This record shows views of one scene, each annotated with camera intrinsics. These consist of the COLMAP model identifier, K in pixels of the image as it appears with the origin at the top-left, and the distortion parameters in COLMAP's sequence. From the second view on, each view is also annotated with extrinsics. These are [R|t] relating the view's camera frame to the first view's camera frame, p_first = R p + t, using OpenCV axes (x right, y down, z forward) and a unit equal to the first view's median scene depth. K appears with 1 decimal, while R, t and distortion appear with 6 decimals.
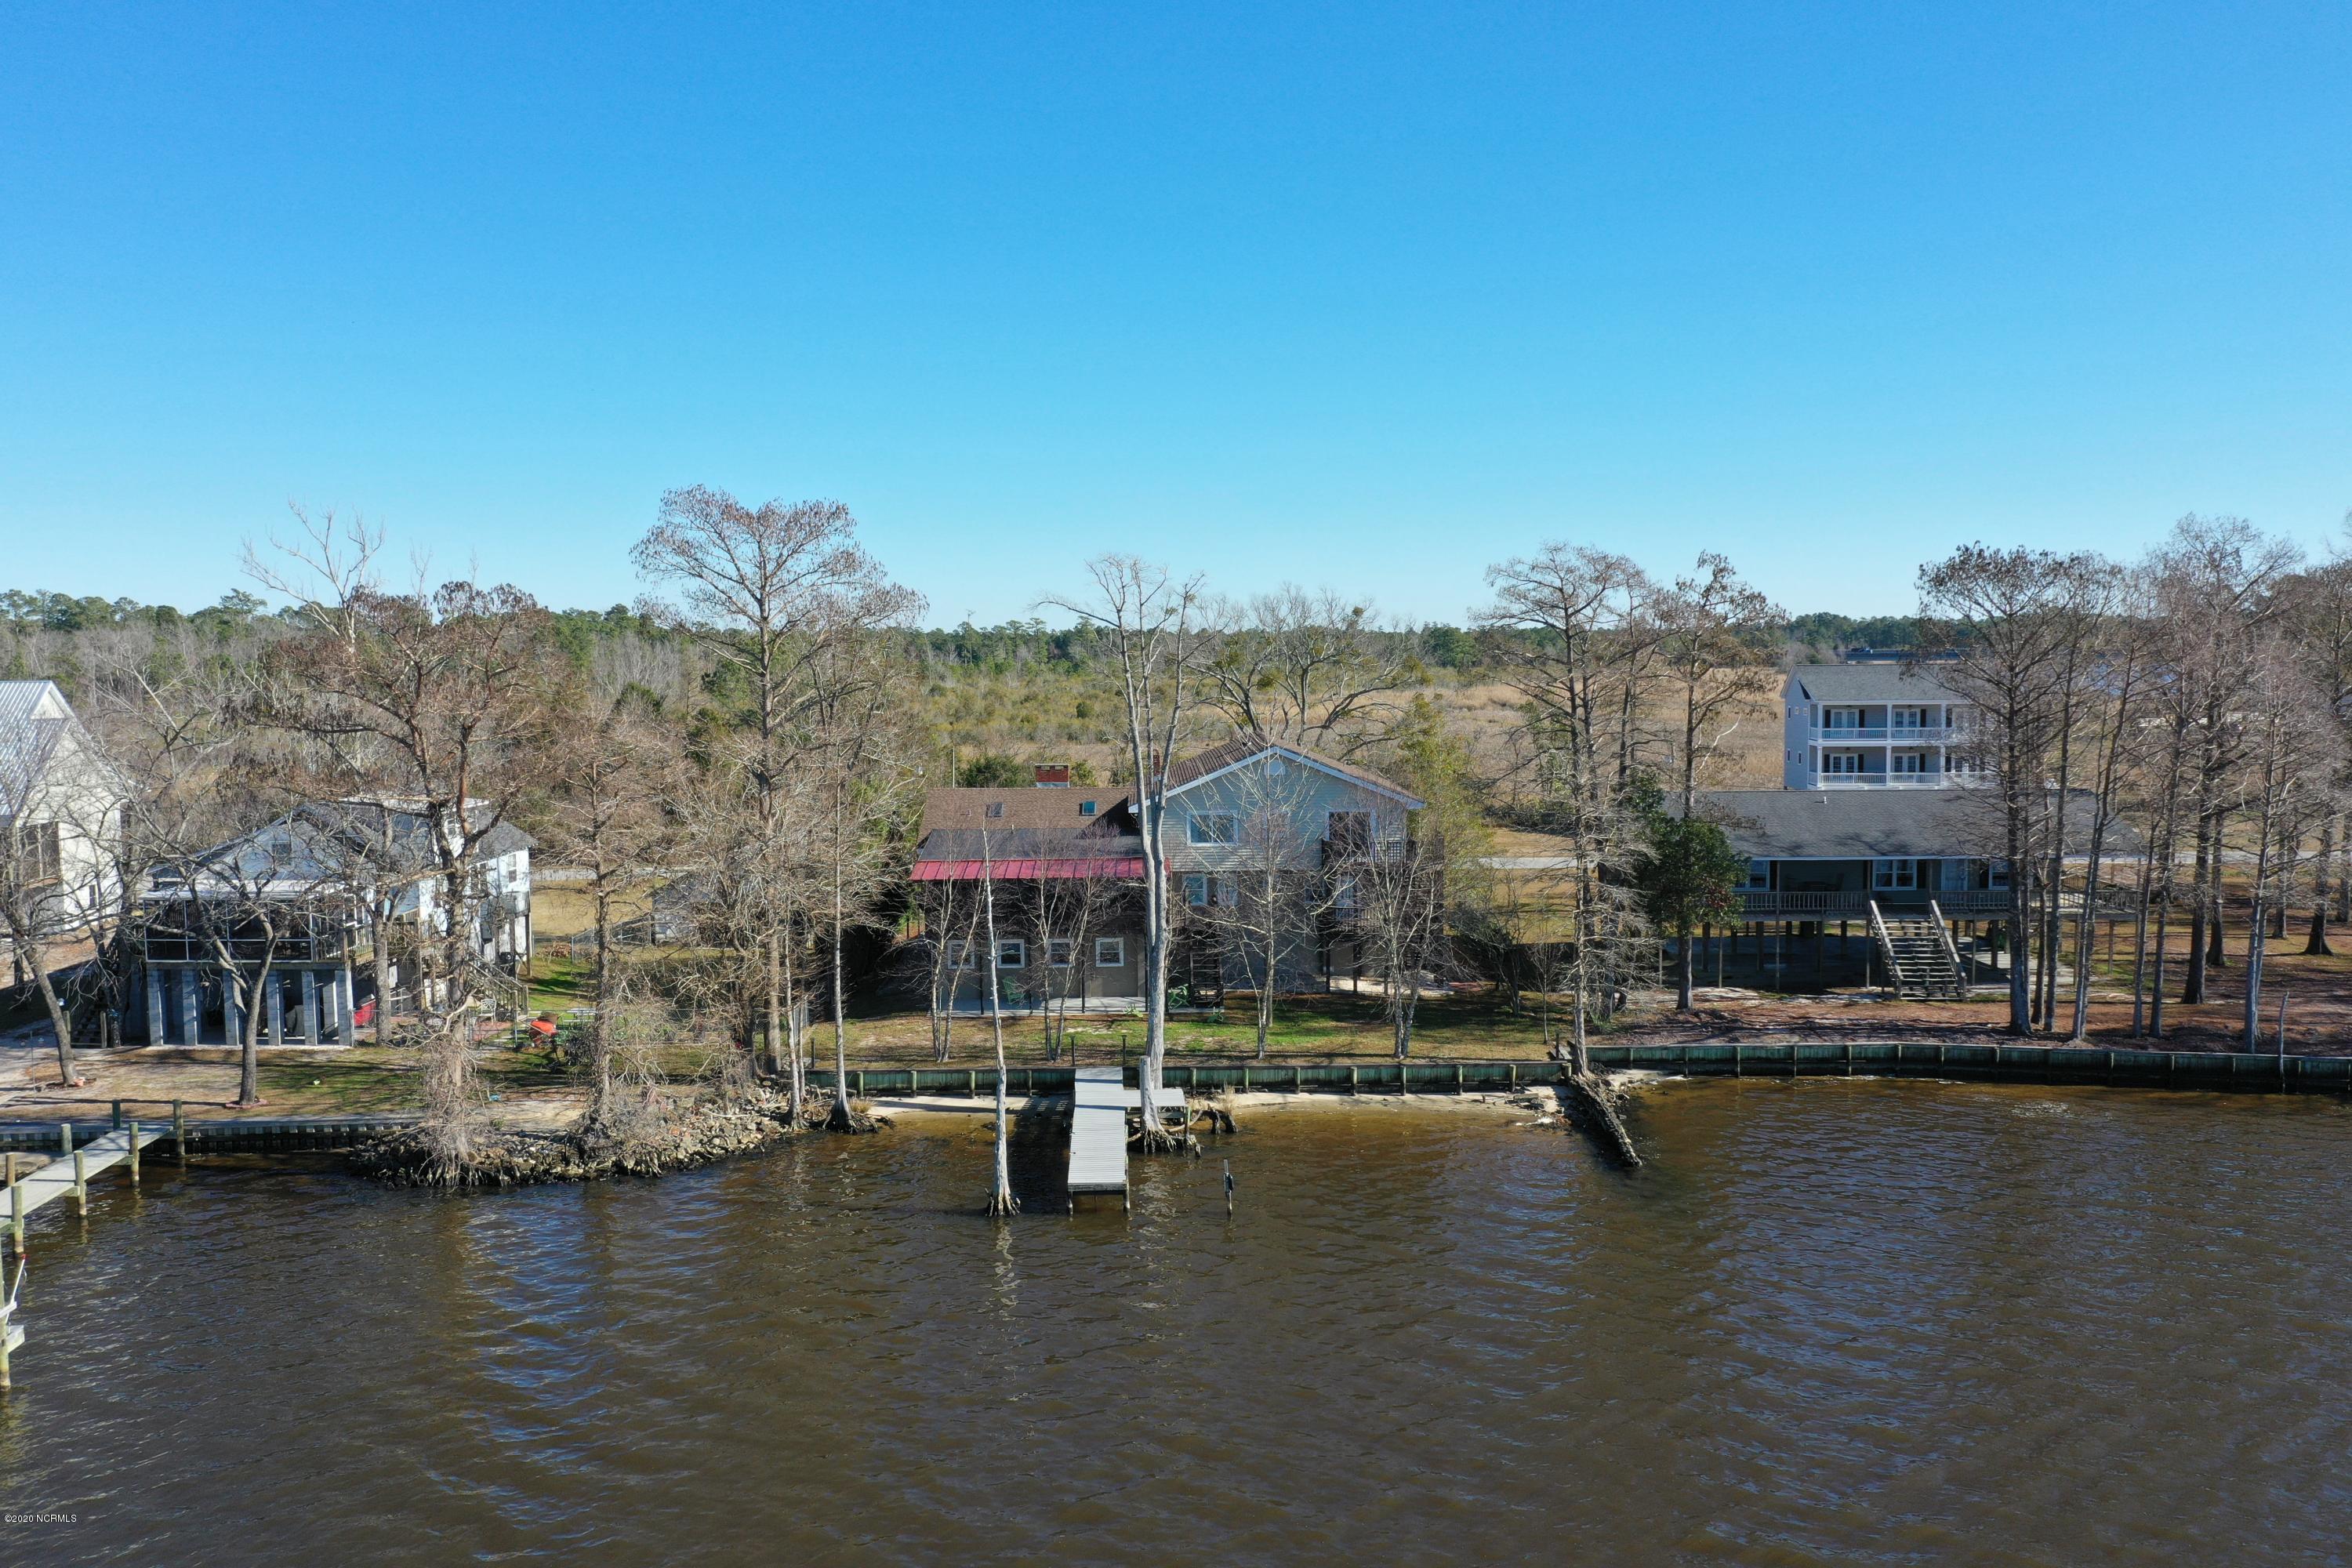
lens RADIAL K [[1857.7, 0, 1177.6], [0, 1857.7, 787.9], [0, 0, 1]] dist [0.000242, -0.001171]
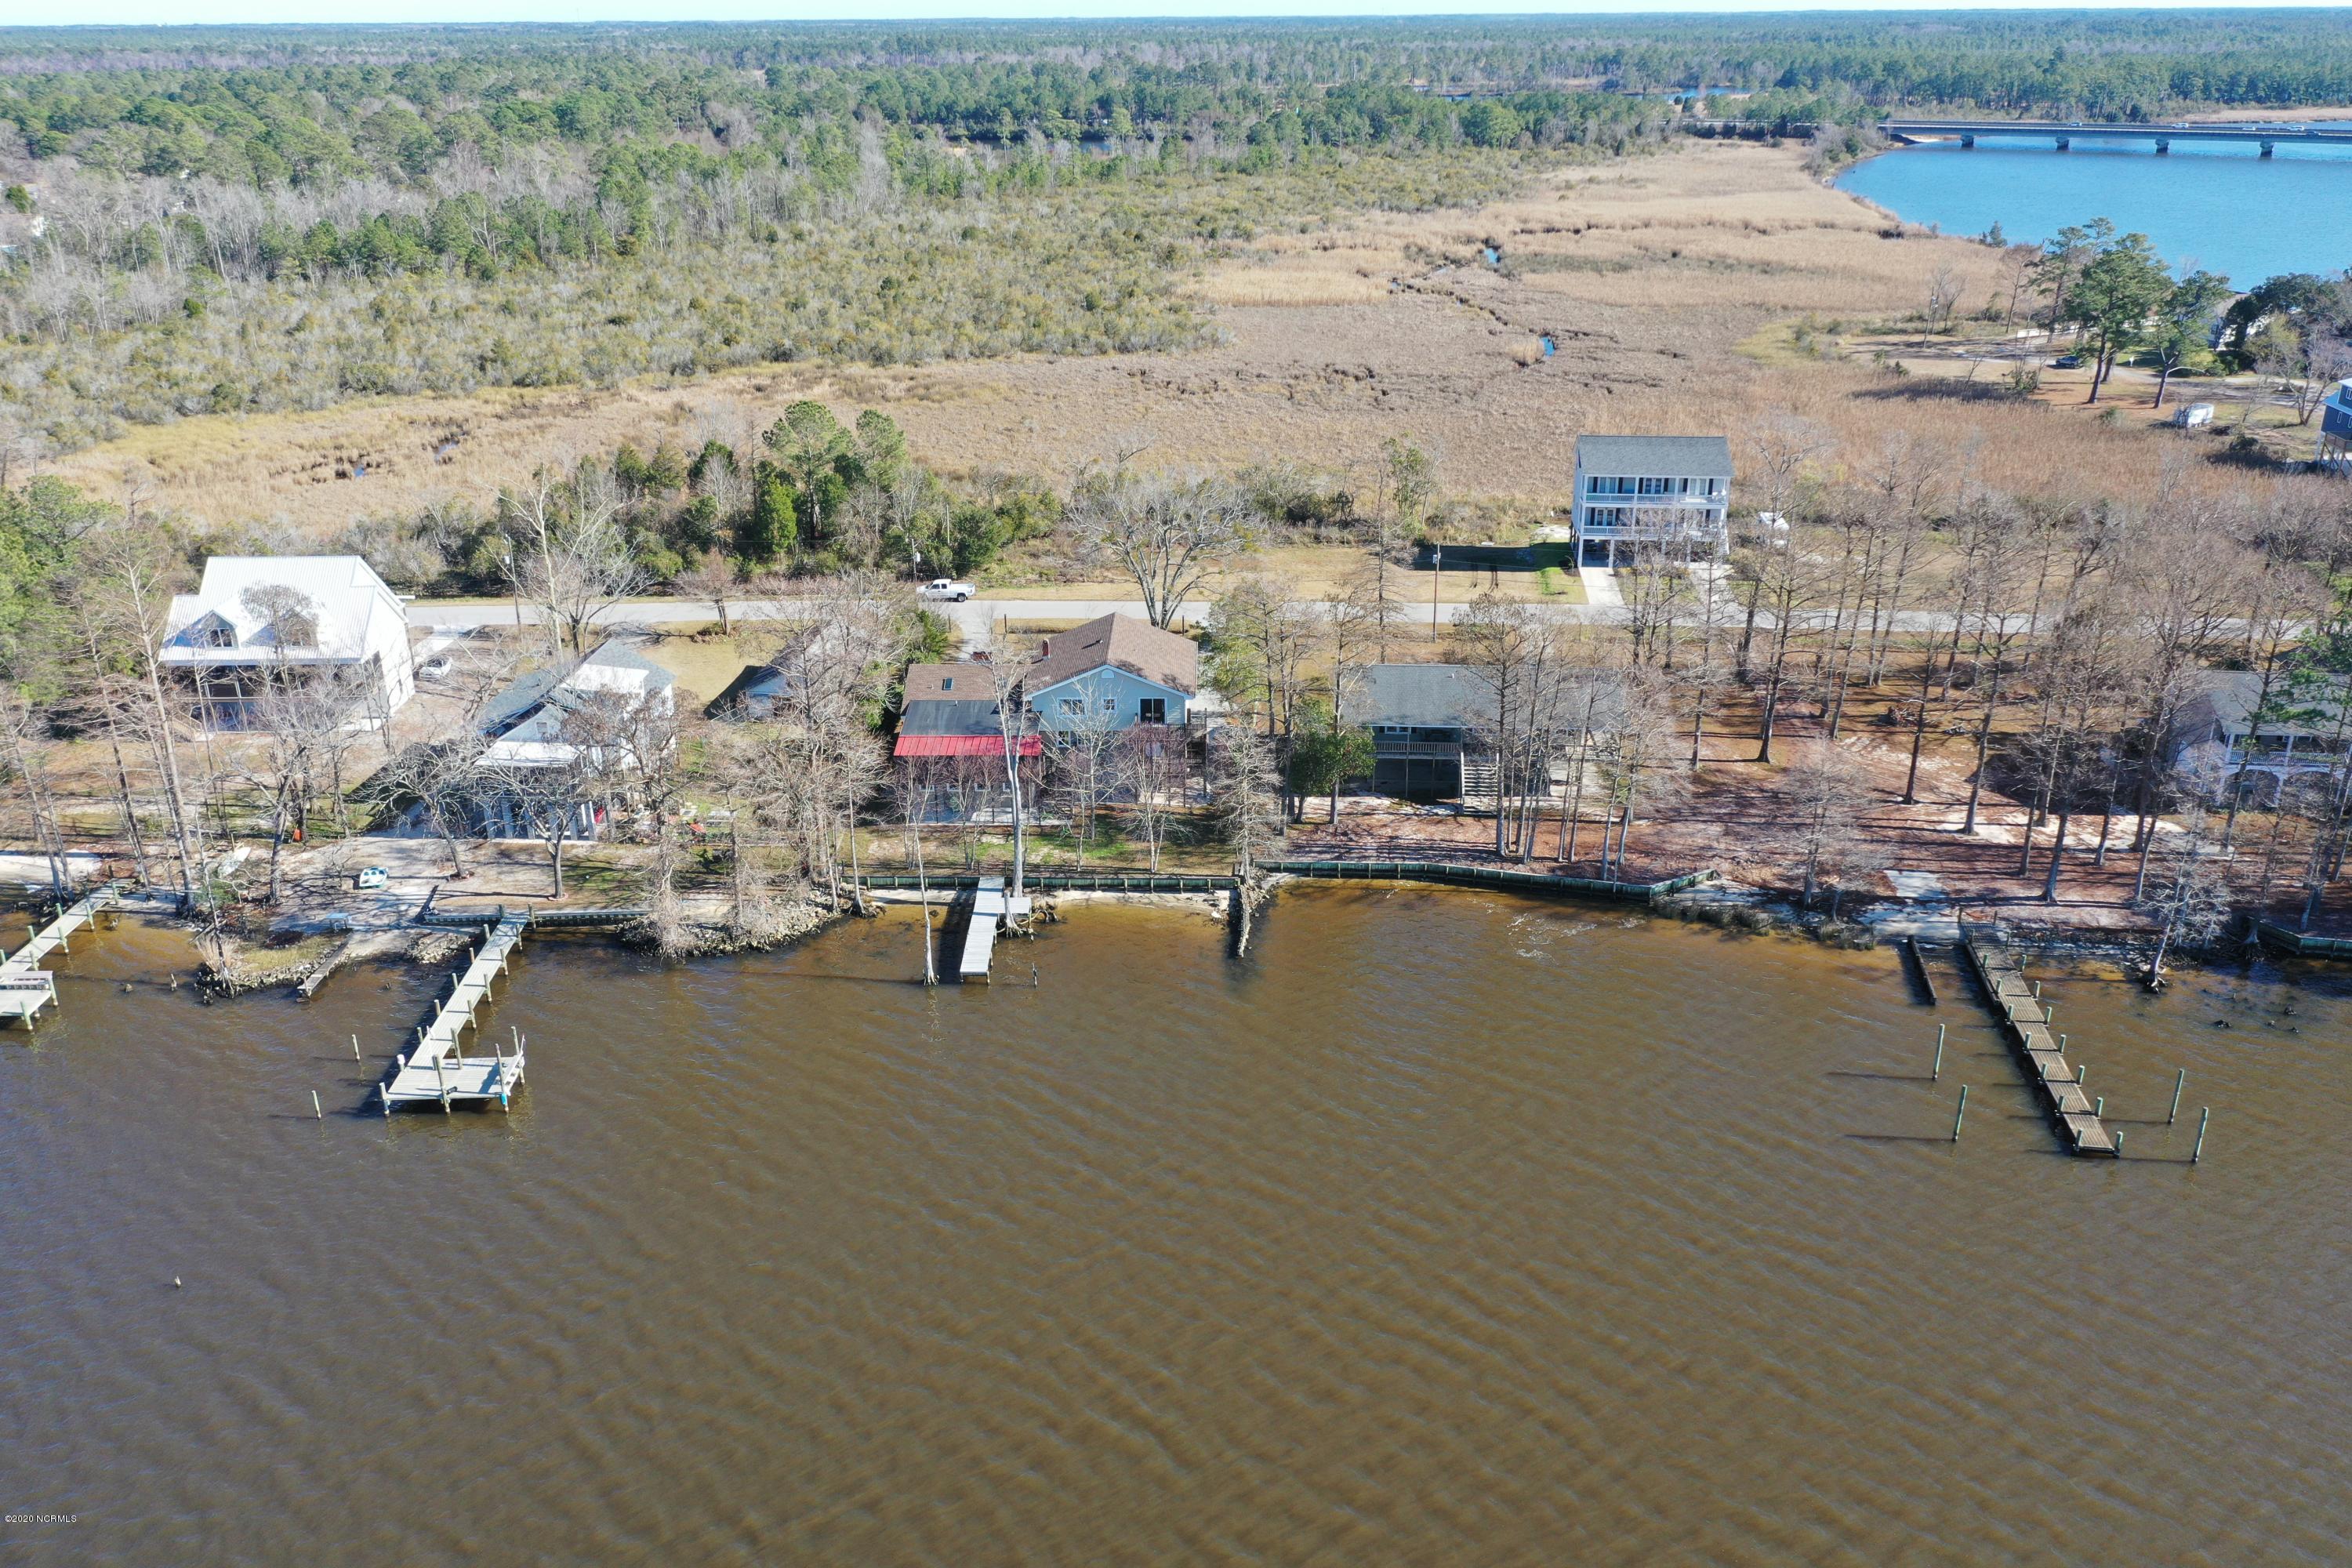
lens RADIAL K [[1857.7, 0, 1177.6], [0, 1857.7, 787.9], [0, 0, 1]] dist [0.000242, -0.001171]
pose [[0.999290, 0.018192, -0.033000, 0.220837], [-0.007045, 0.950503, 0.310634, -0.558330], [0.037017, -0.310181, 0.949957, -0.819030]]
